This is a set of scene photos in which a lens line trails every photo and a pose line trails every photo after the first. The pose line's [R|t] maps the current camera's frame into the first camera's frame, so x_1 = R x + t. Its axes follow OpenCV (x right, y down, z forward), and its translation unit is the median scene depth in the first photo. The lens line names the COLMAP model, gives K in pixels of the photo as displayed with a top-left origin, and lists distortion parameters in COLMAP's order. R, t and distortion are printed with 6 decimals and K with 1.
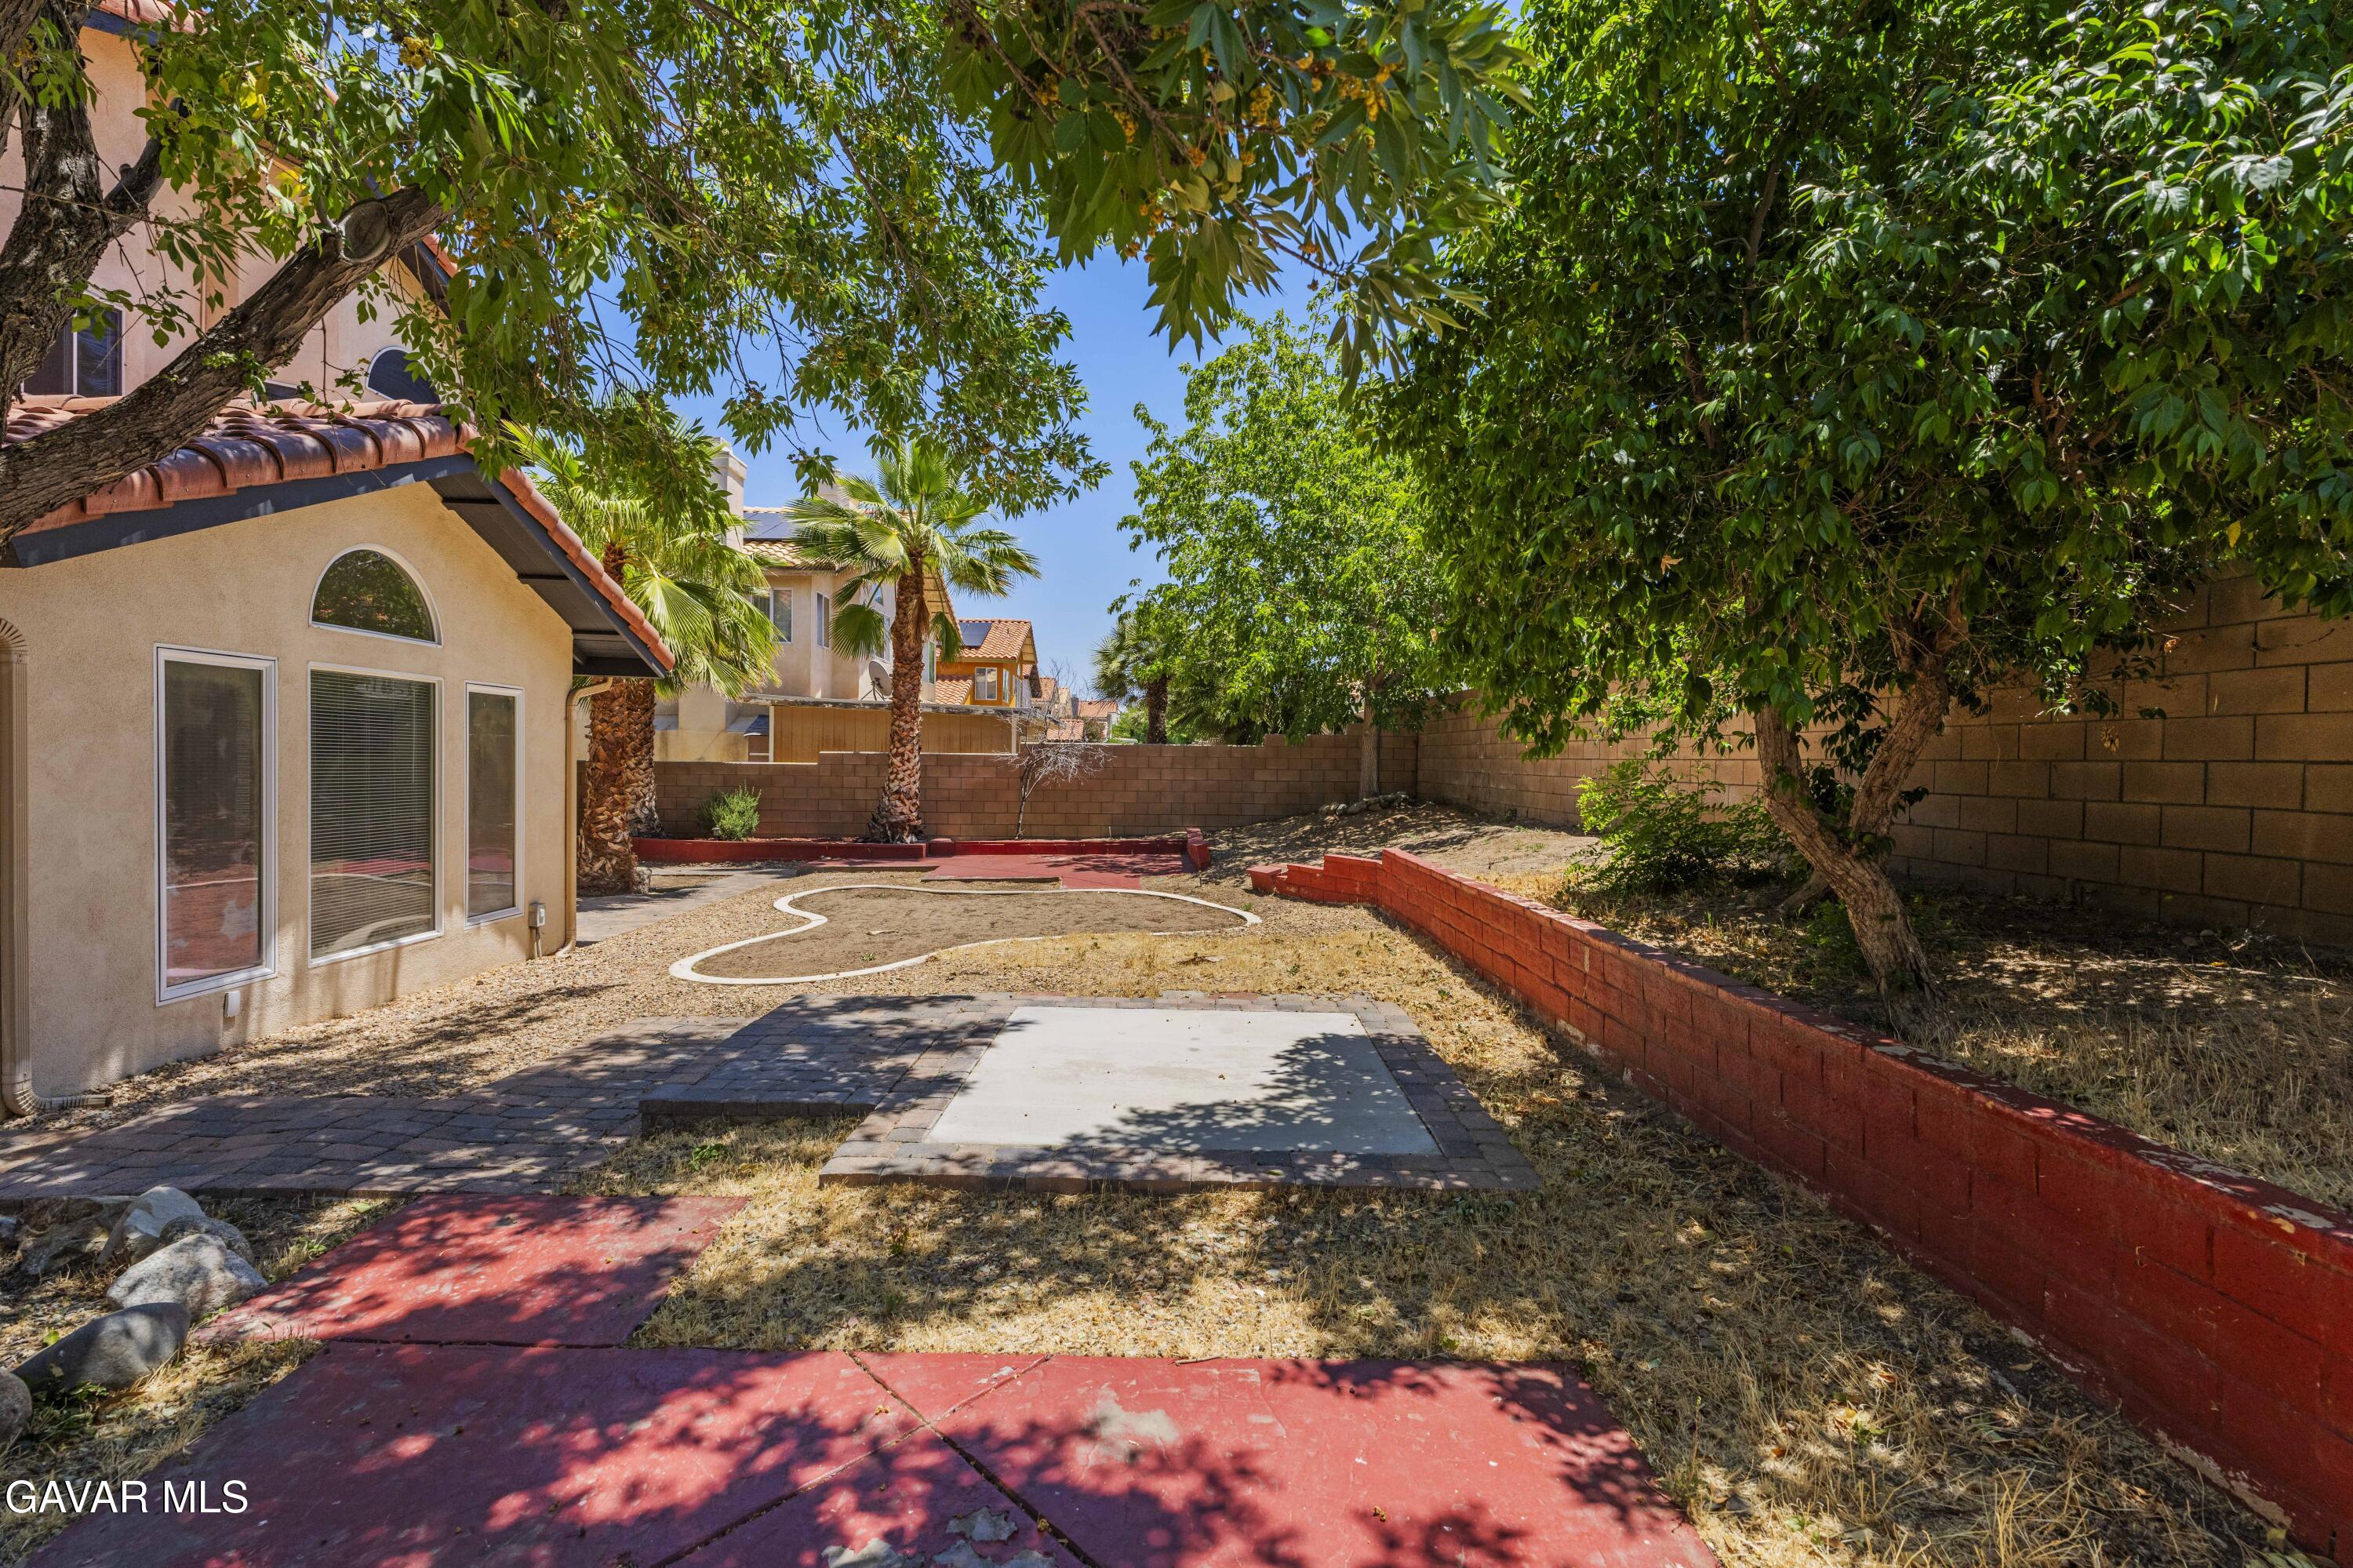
lens RADIAL K [[1049.6, 0, 1169.1], [0, 1049.6, 780.4], [0, 0, 1]] dist [-0.003669, -0.000176]
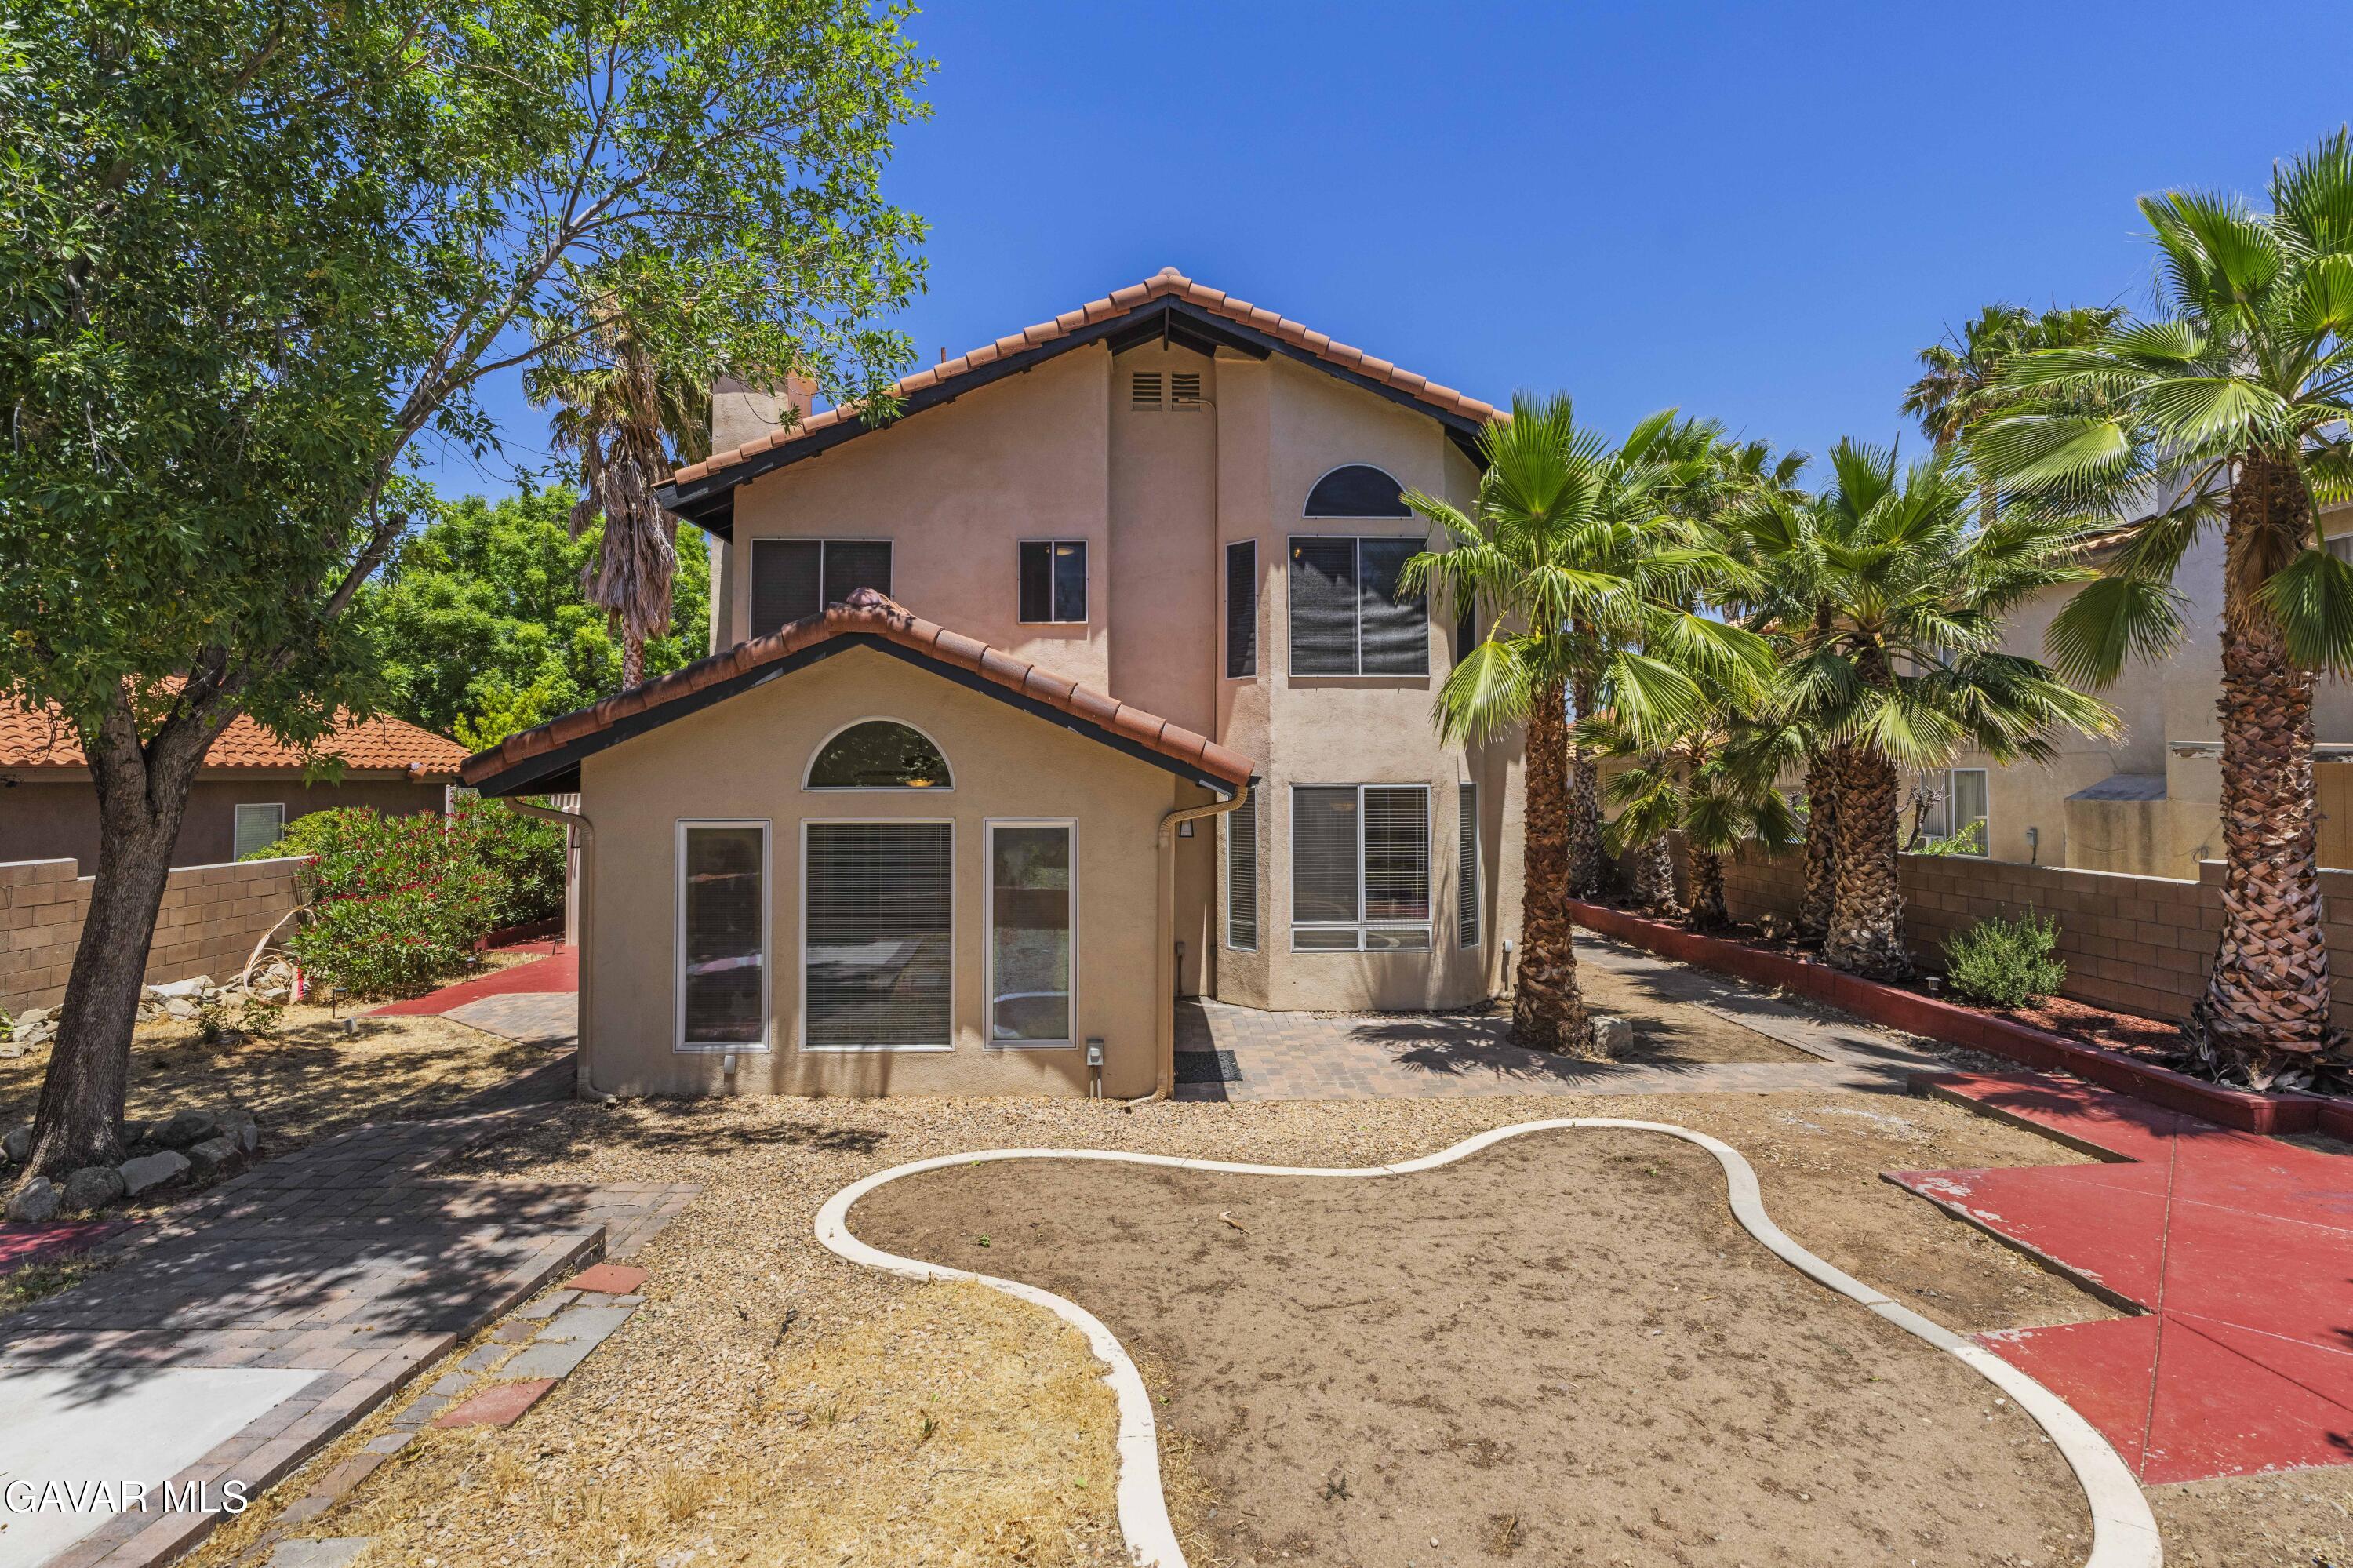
lens RADIAL K [[1053.9, 0, 1192.4], [0, 1053.9, 752.7], [0, 0, 1]] dist [-0.003144, 0.000162]
pose [[0.008360, -0.035945, -0.999319, 0.573973], [-0.015394, 0.999231, -0.036071, -0.173530], [0.999847, 0.015685, 0.007800, 1.639068]]
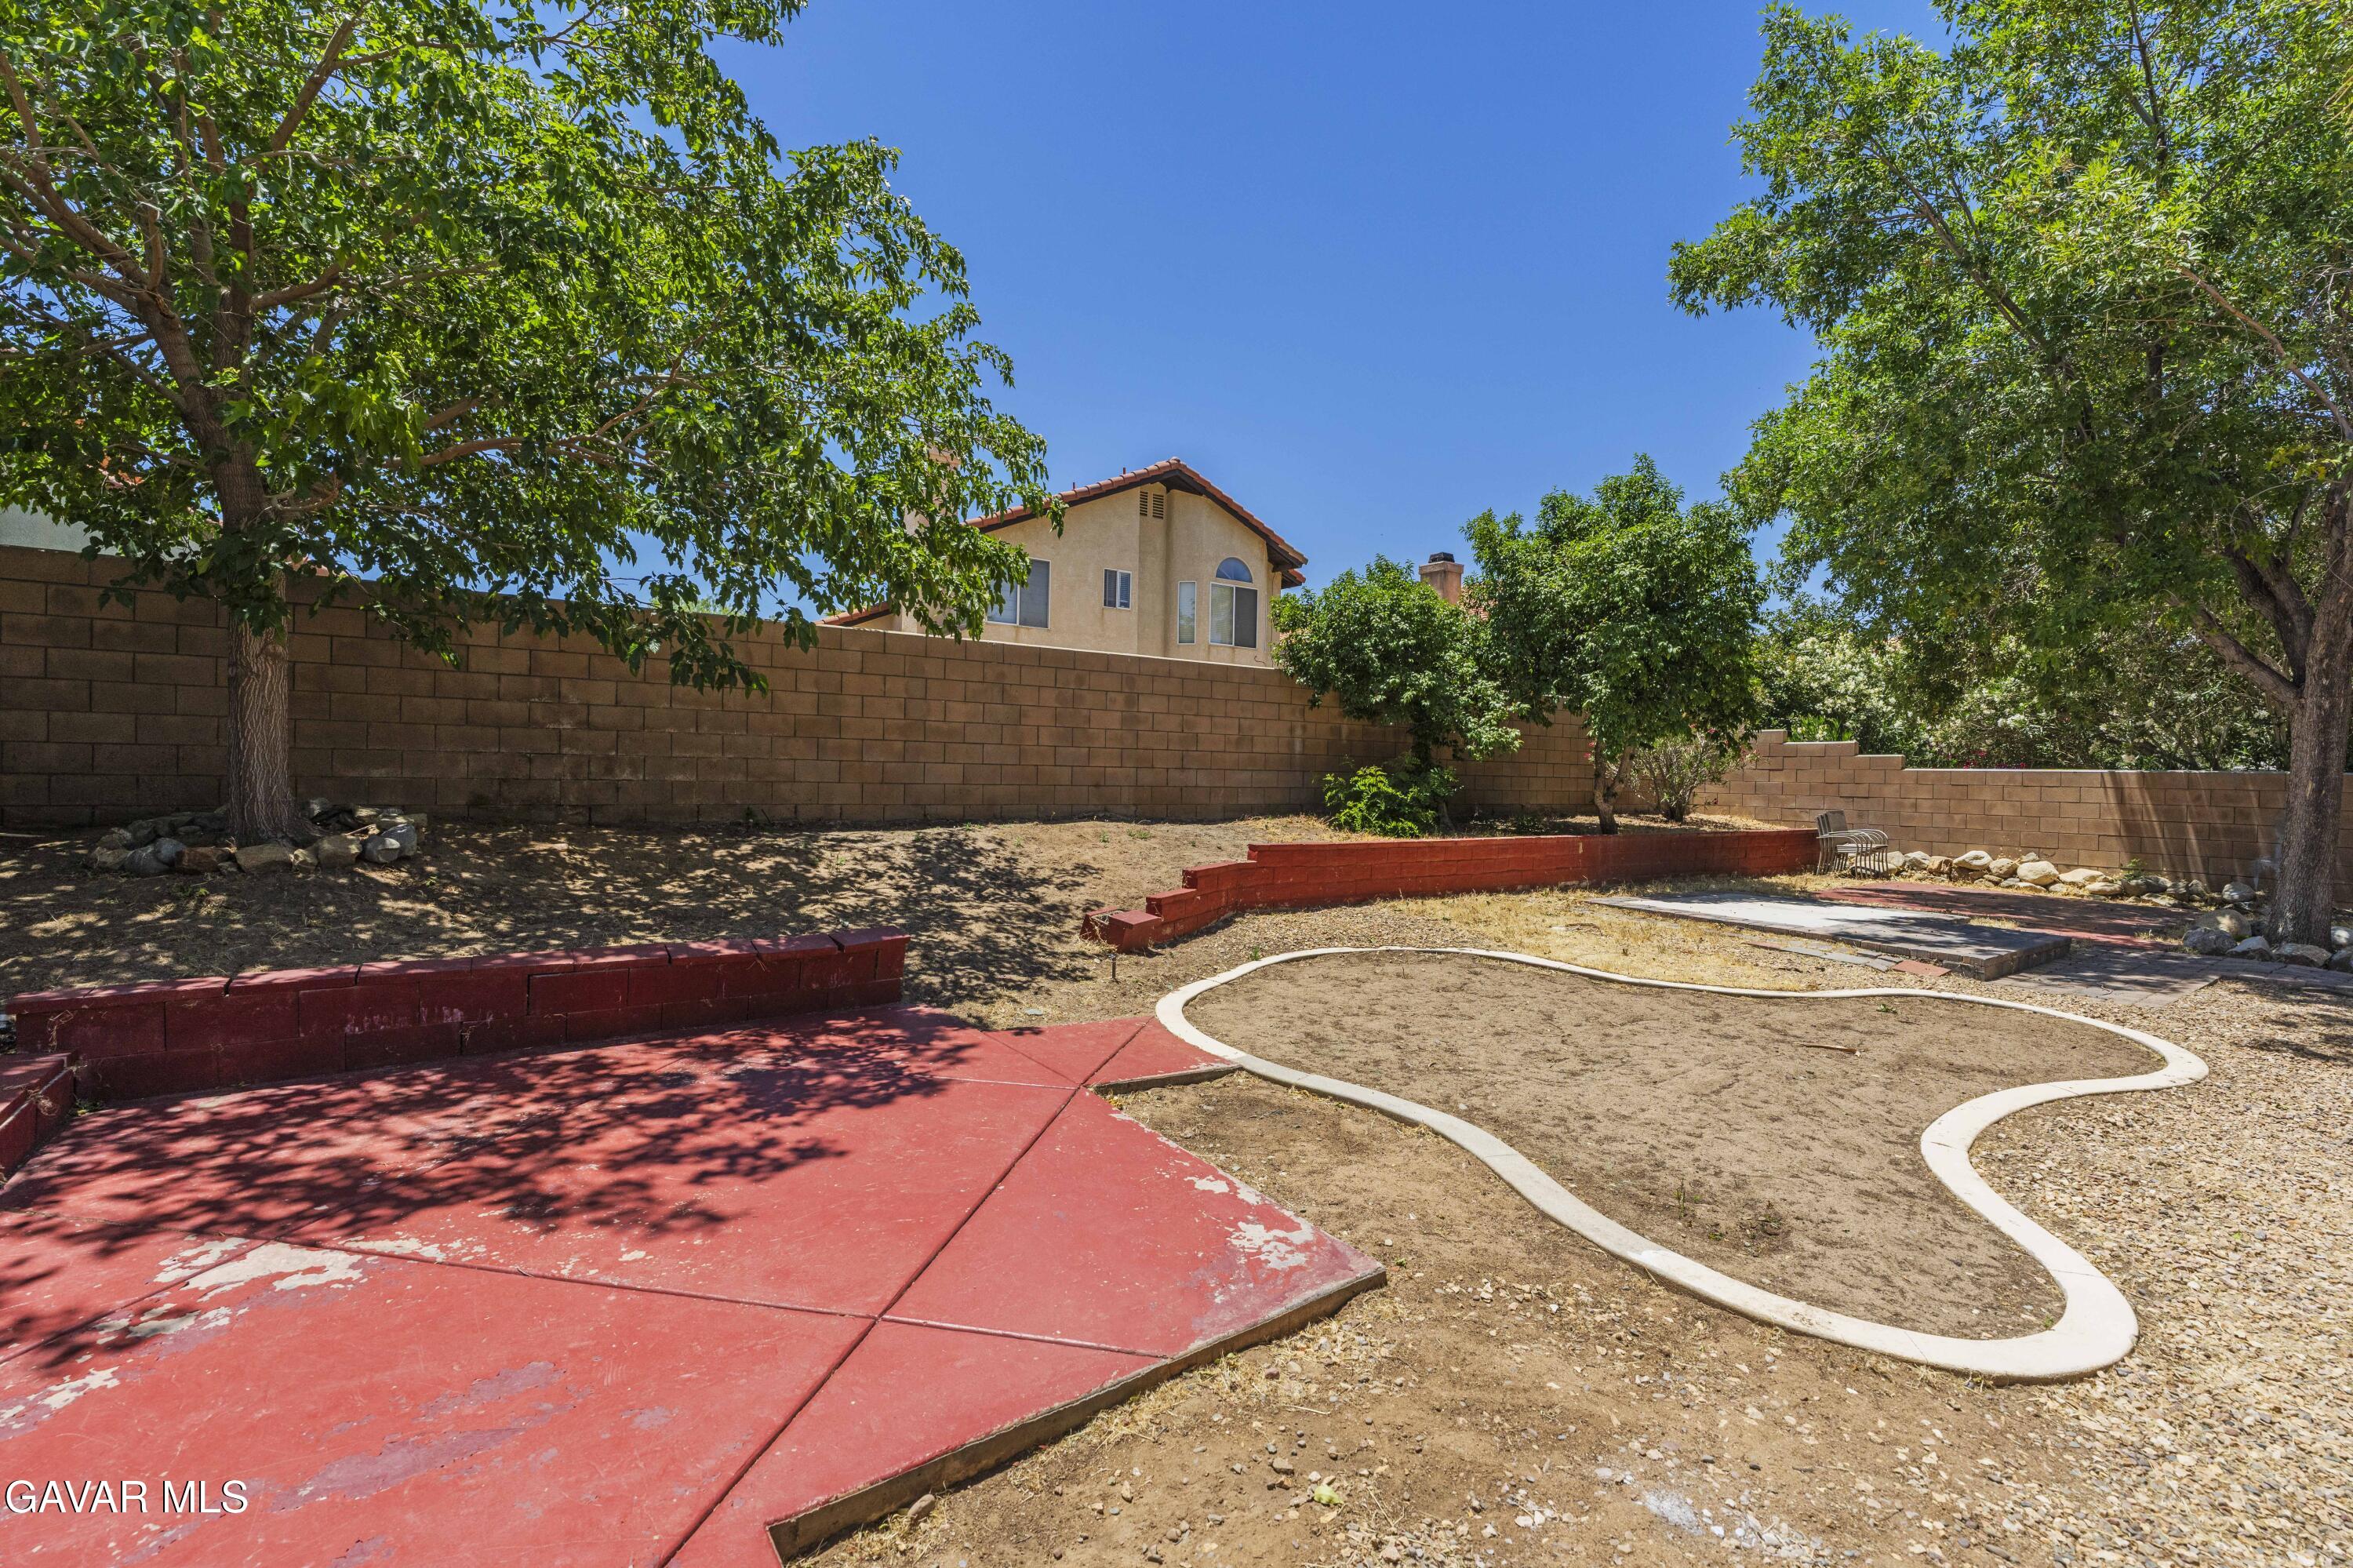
lens RADIAL K [[1053.3, 0, 1188.1], [0, 1053.3, 782.7], [0, 0, 1]] dist [-0.002298, 0.000009]
pose [[-0.561610, -0.032777, 0.826753, -0.938662], [-0.009520, 0.999405, 0.033155, -0.043342], [-0.827347, 0.010749, -0.561588, 2.771510]]
